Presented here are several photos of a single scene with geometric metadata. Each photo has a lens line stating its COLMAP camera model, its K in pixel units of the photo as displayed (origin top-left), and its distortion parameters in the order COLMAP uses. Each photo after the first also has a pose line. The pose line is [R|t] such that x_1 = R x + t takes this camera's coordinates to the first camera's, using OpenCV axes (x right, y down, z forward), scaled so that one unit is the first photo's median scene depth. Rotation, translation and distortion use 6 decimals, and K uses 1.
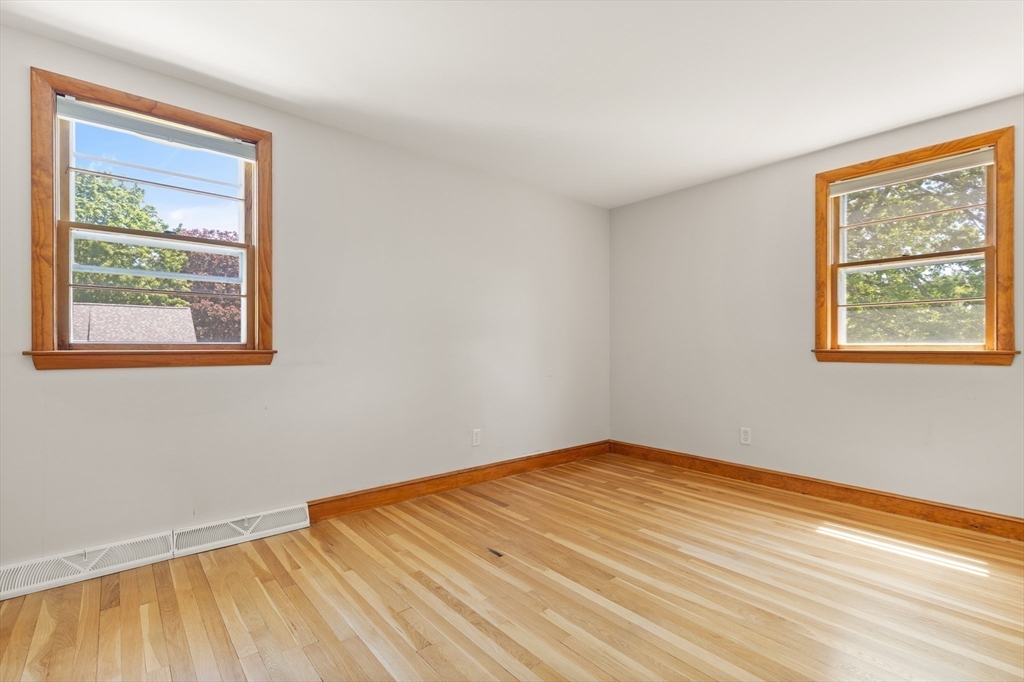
lens RADIAL K [[472.7, 0, 514.2], [0, 472.7, 346.1], [0, 0, 1]] dist [0.001672, -0.000073]
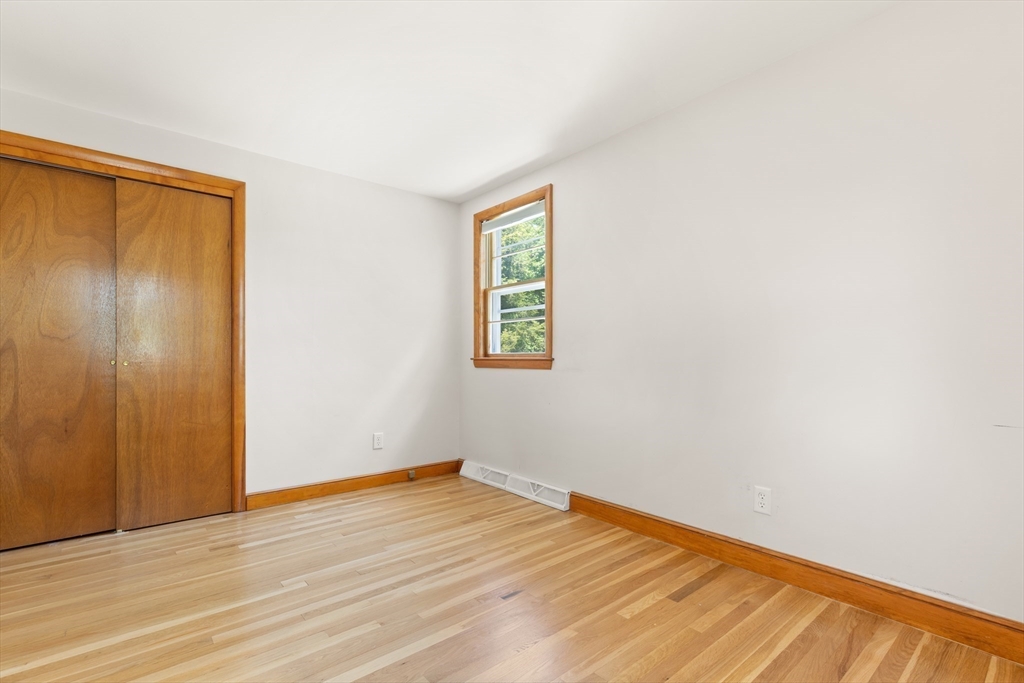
lens RADIAL K [[466.0, 0, 507.3], [0, 466.0, 358.1], [0, 0, 1]] dist [0.001966, 0.000000]
pose [[-0.014148, 0.003467, -0.999894, 0.744355], [0.003084, 0.999989, 0.003424, 0.004561], [0.999895, -0.003035, -0.014158, 0.930184]]
